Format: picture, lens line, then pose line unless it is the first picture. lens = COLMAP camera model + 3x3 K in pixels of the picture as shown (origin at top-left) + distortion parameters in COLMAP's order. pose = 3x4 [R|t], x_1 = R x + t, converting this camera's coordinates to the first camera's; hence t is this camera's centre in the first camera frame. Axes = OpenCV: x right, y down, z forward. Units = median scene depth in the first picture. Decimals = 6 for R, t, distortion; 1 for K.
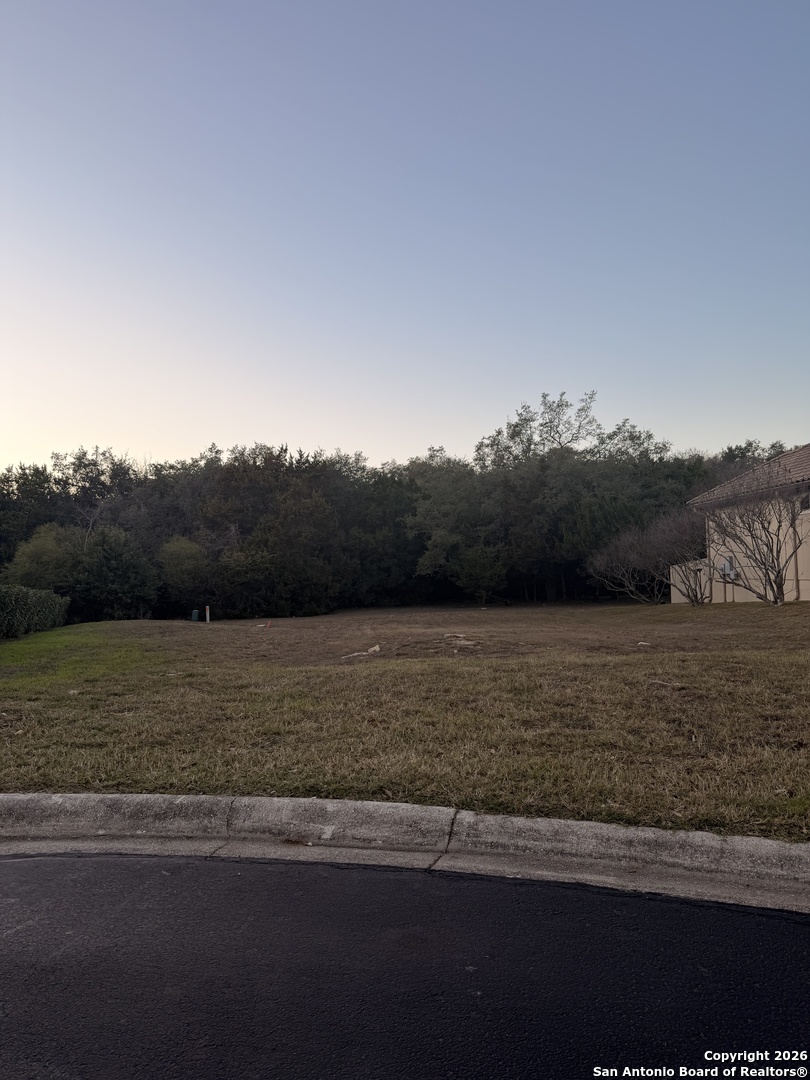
lens RADIAL K [[766.5, 0, 406.1], [0, 766.5, 522.3], [0, 0, 1]] dist [0.066344, -0.064811]
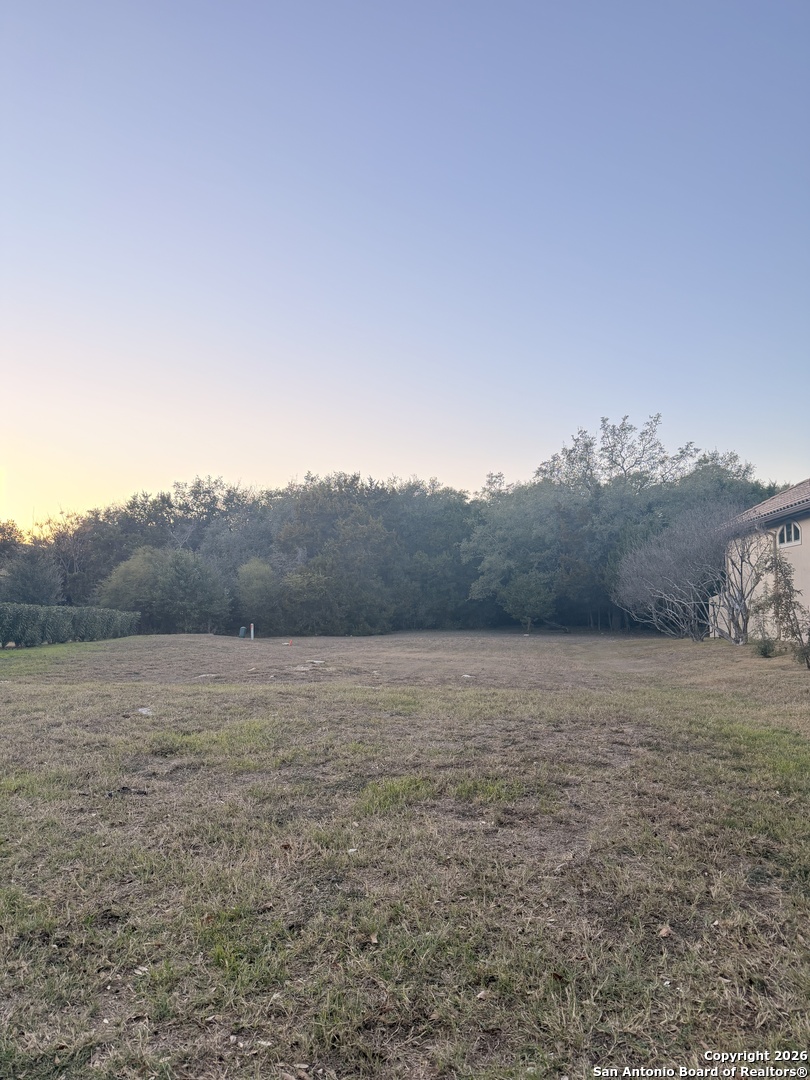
lens RADIAL K [[766.5, 0, 408.7], [0, 766.5, 518.0], [0, 0, 1]] dist [0.066344, -0.064811]
pose [[0.970852, 0.000837, -0.239677, 0.175520], [-0.007582, 0.999601, -0.027222, -0.010671], [0.239558, 0.028246, 0.970471, -0.013063]]
